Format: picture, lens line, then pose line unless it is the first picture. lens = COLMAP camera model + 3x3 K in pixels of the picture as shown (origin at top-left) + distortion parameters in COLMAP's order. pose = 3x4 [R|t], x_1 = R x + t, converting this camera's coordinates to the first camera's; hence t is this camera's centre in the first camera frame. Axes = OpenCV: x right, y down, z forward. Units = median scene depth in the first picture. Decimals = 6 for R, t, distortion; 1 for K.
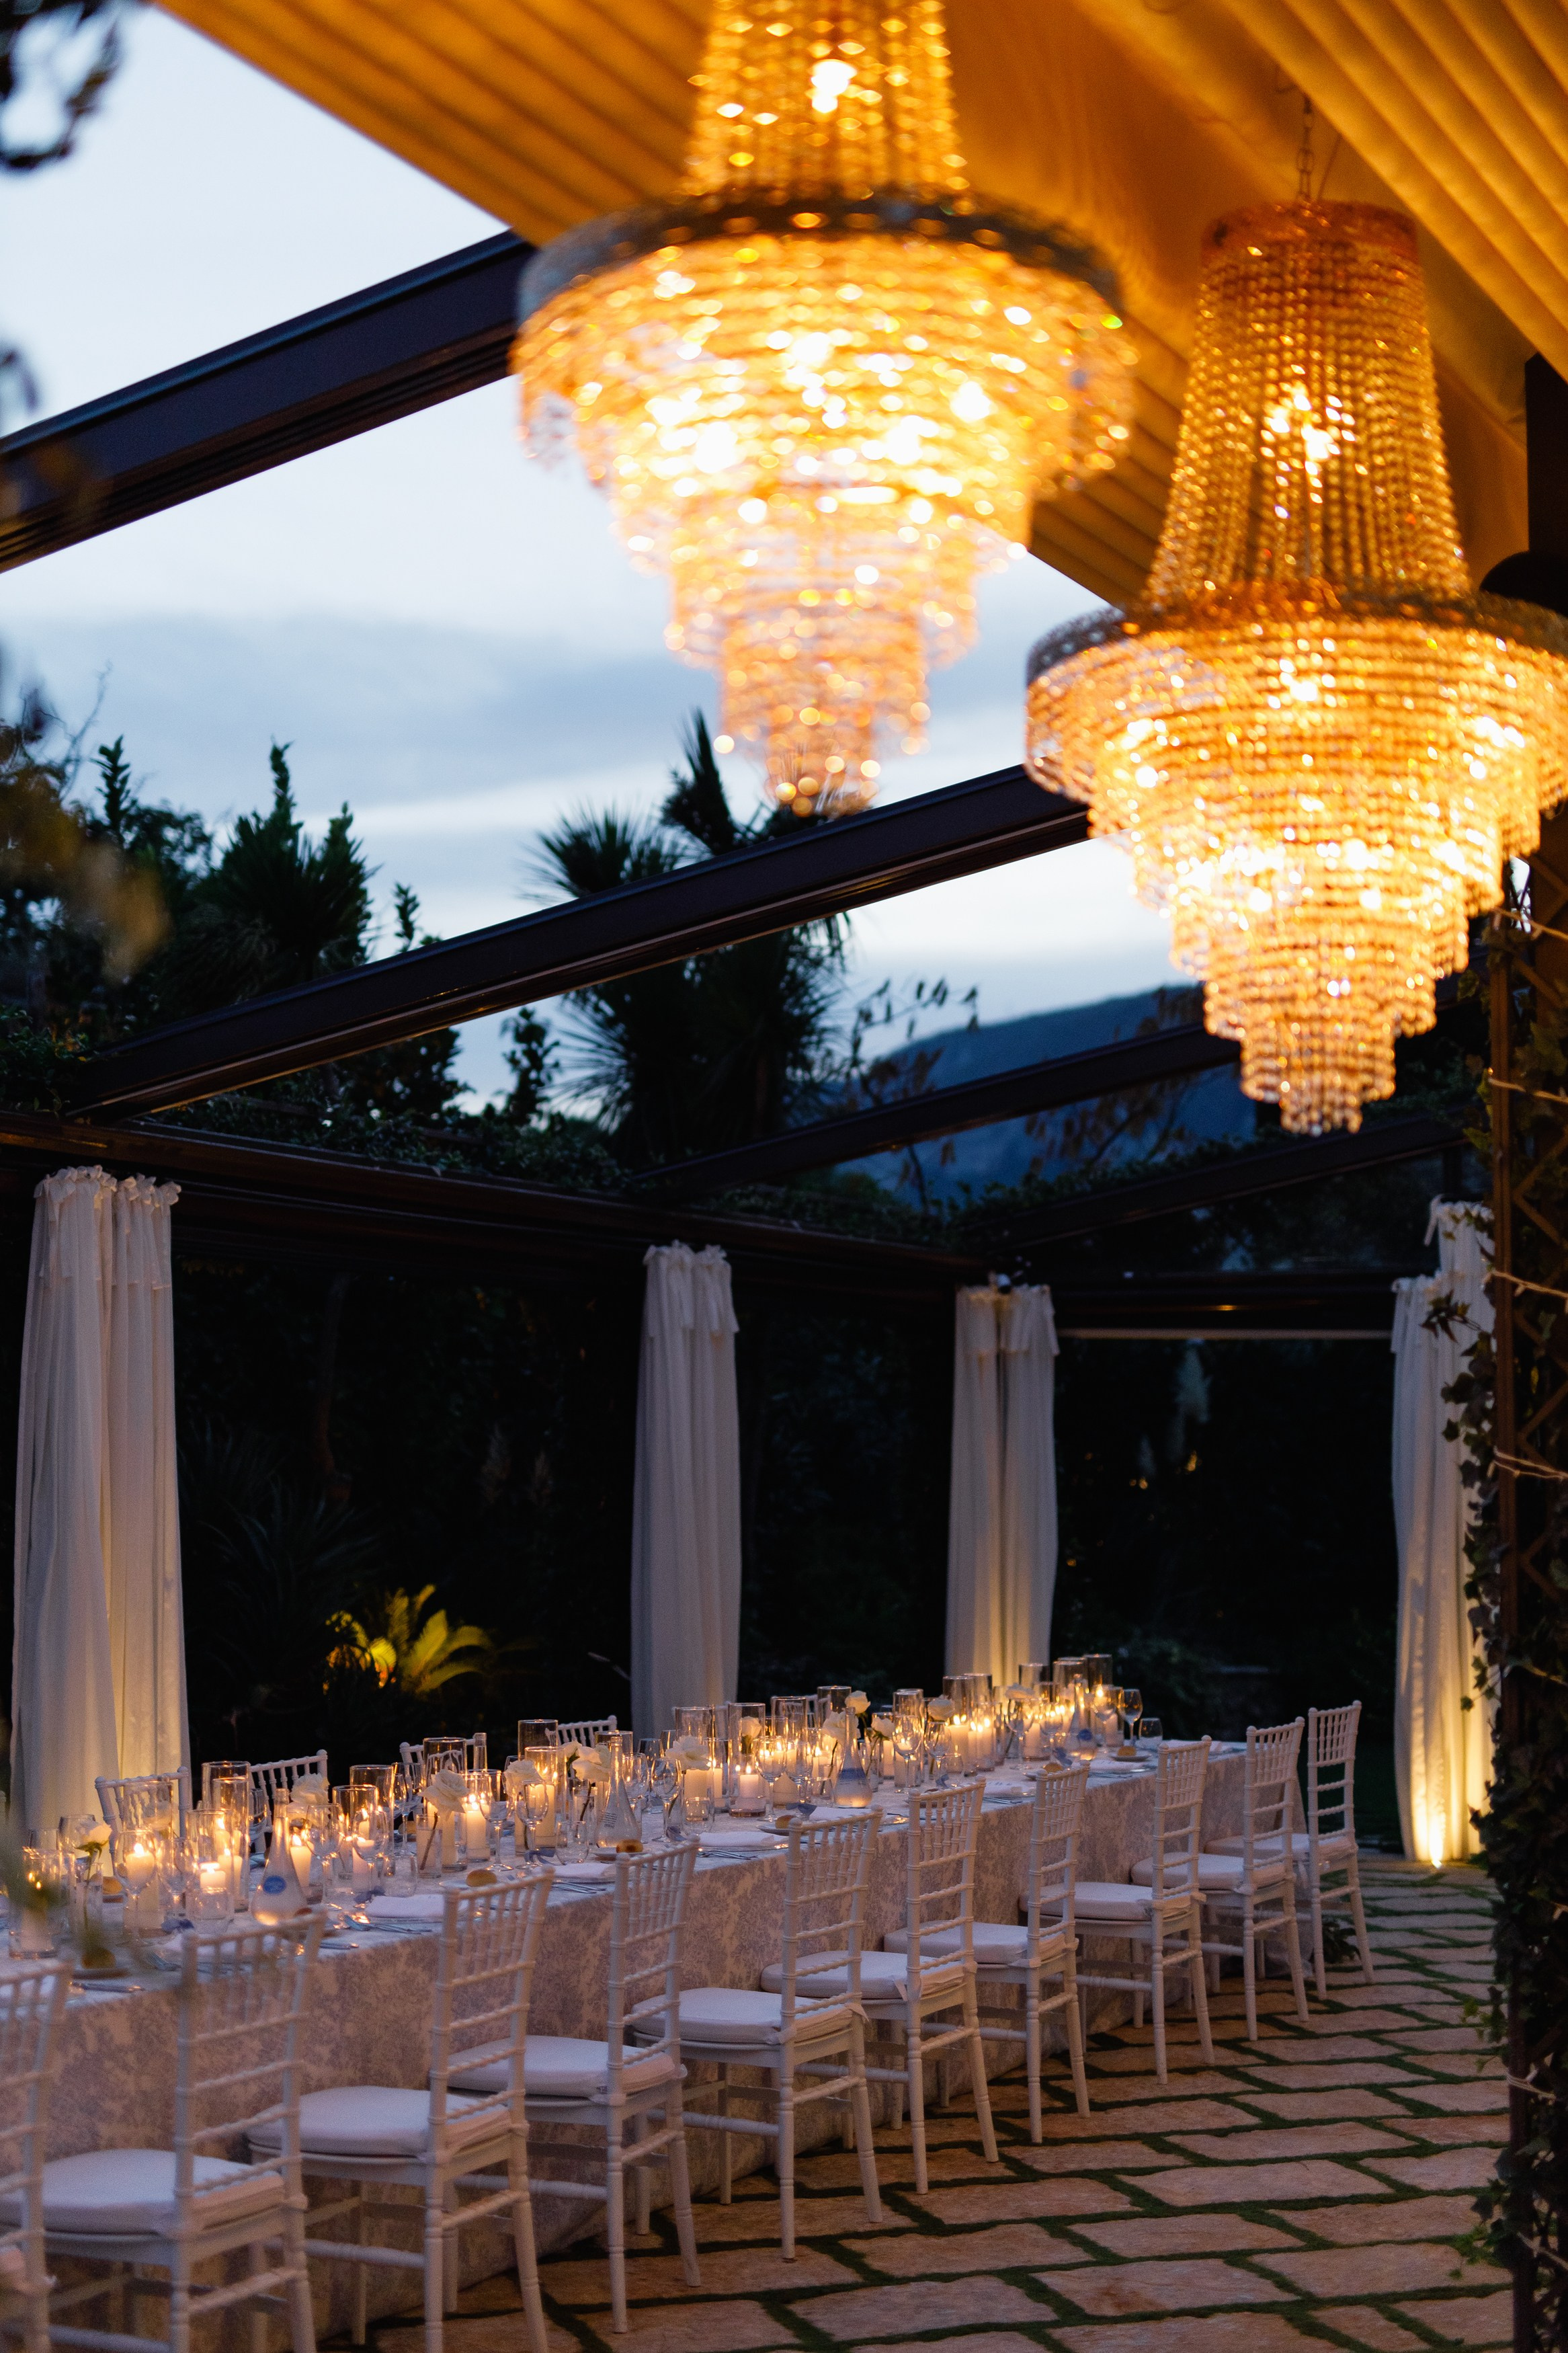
lens RADIAL K [[3403.3, 0, 784.0], [0, 3403.3, 1176.5], [0, 0, 1]] dist [0.015118, -0.023167]
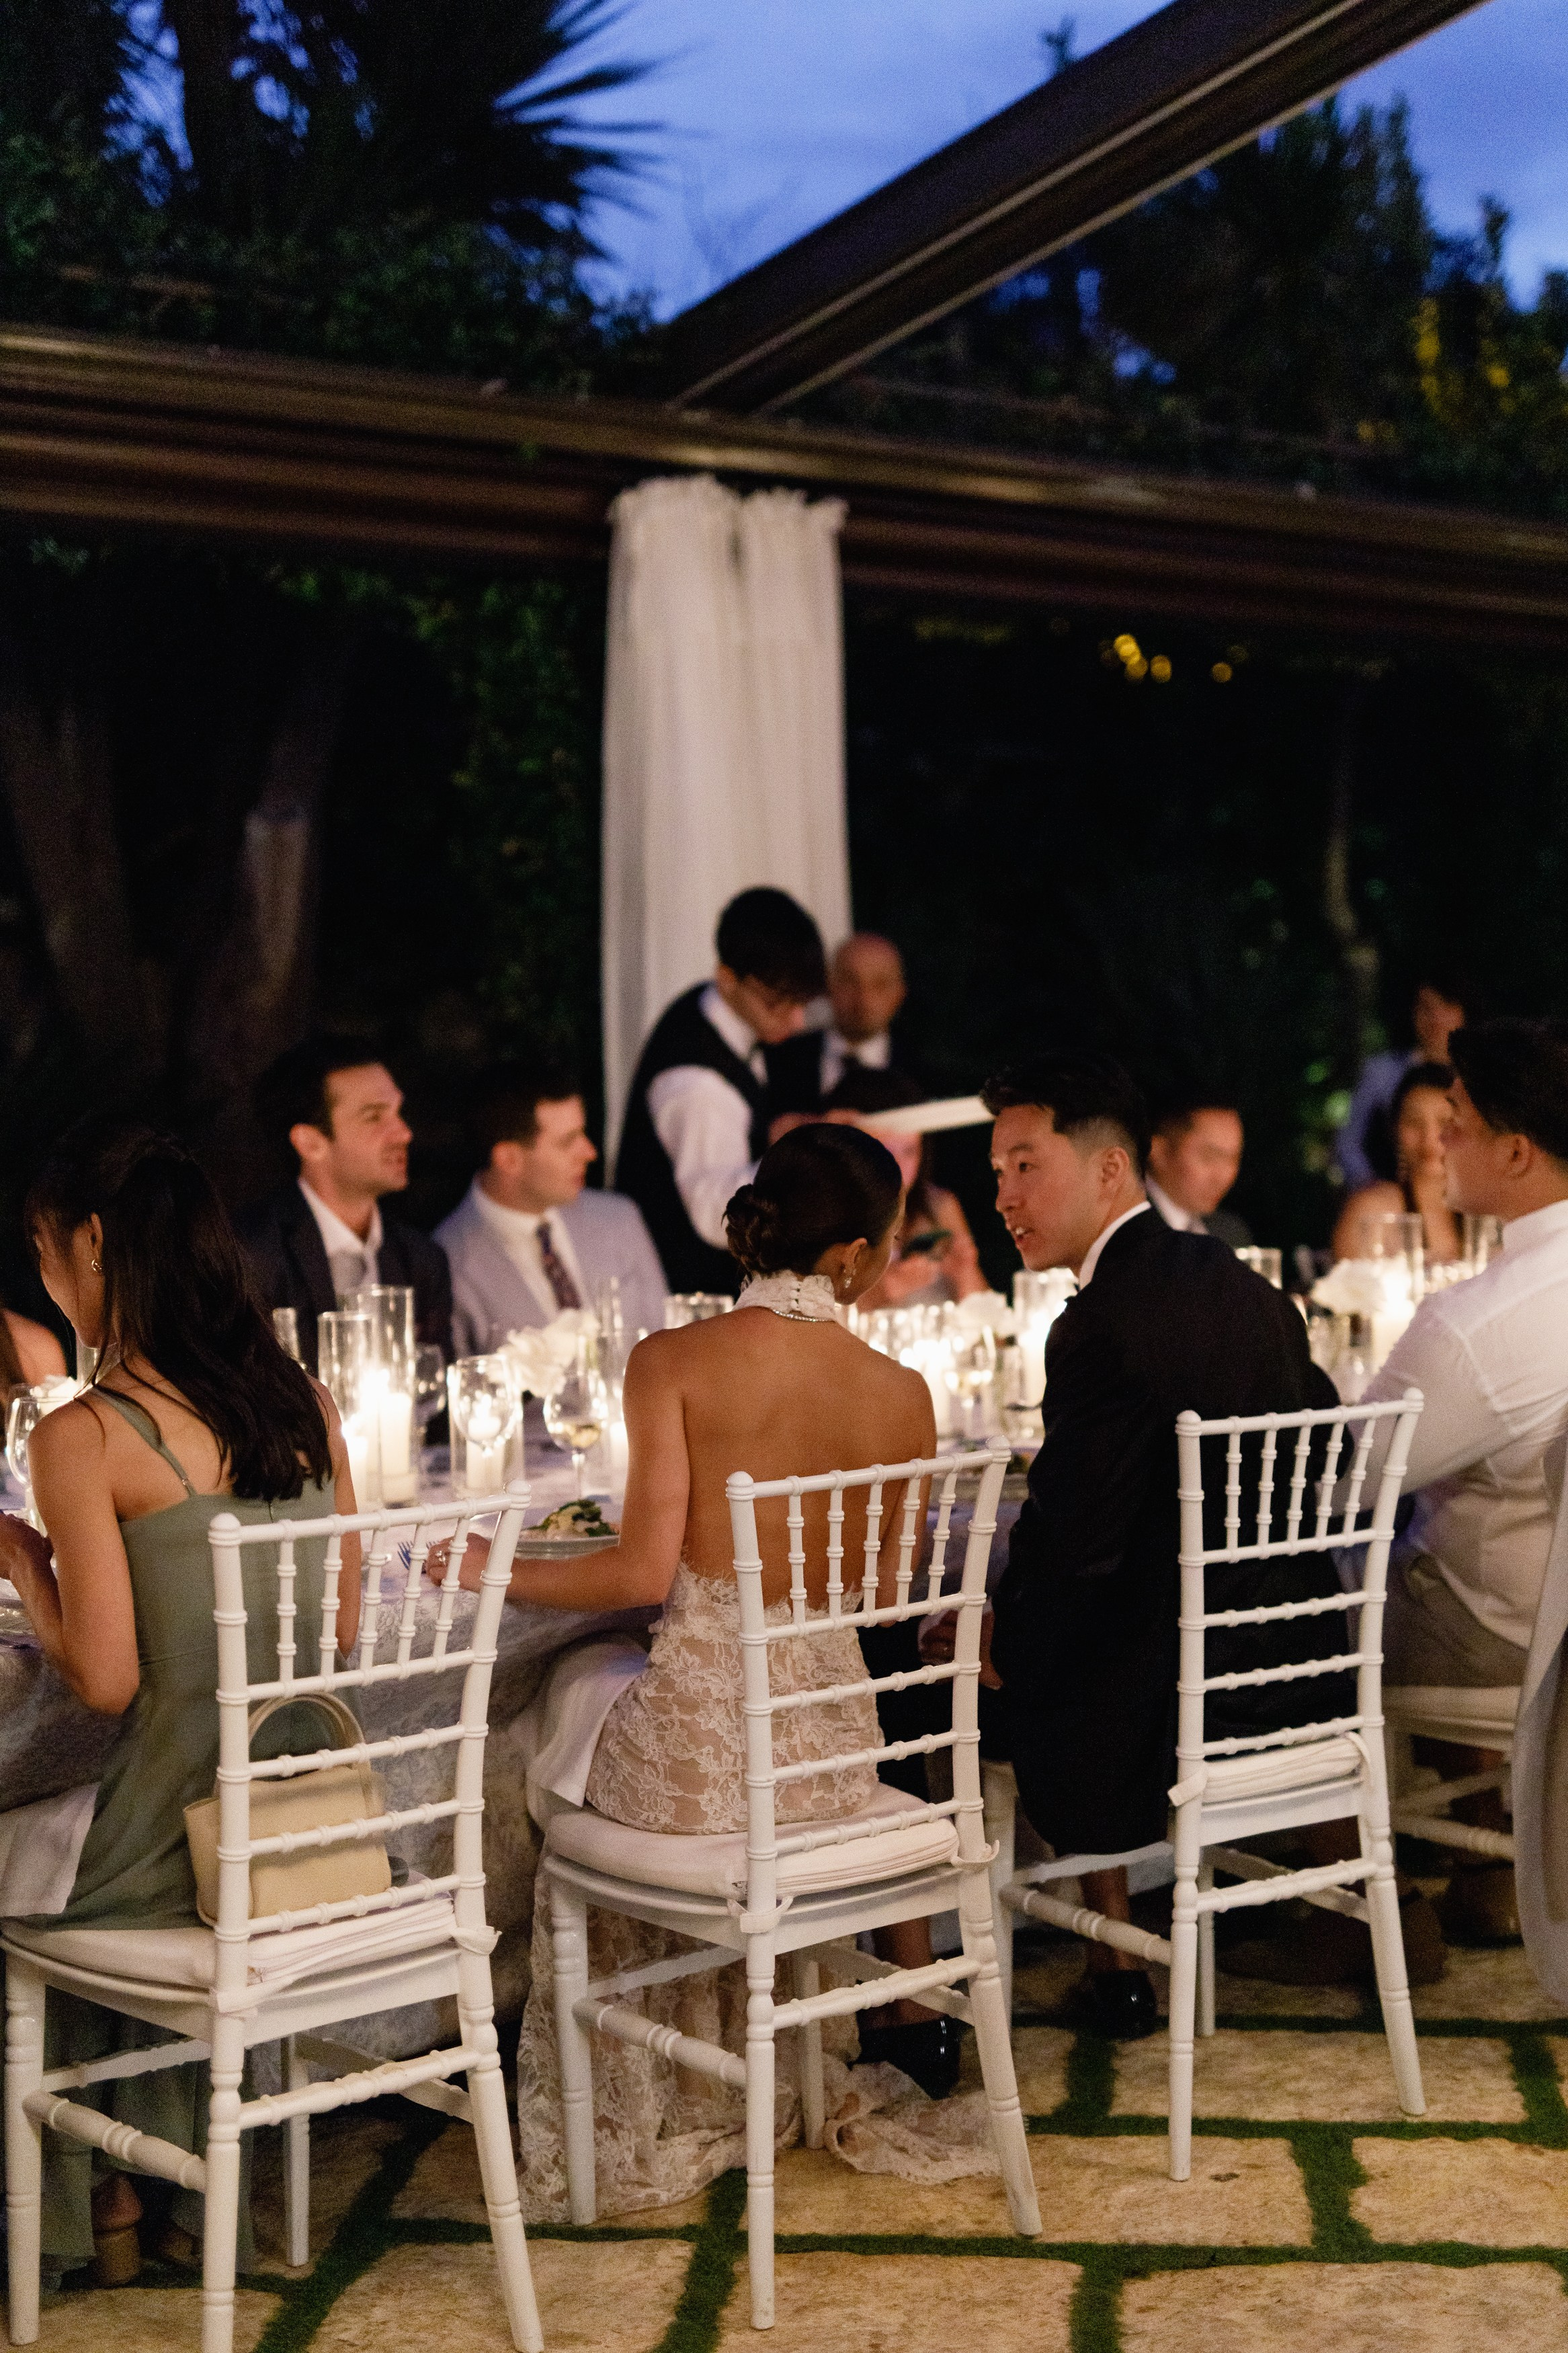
lens RADIAL K [[2930.7, 0, 781.9], [0, 2930.7, 1081.6], [0, 0, 1]] dist [0.008718, 0.014715]
pose [[0.872756, 0.005630, -0.488125, 0.134502], [0.056736, 0.991987, 0.112884, 0.056850], [0.484849, -0.126214, 0.865443, 0.415310]]
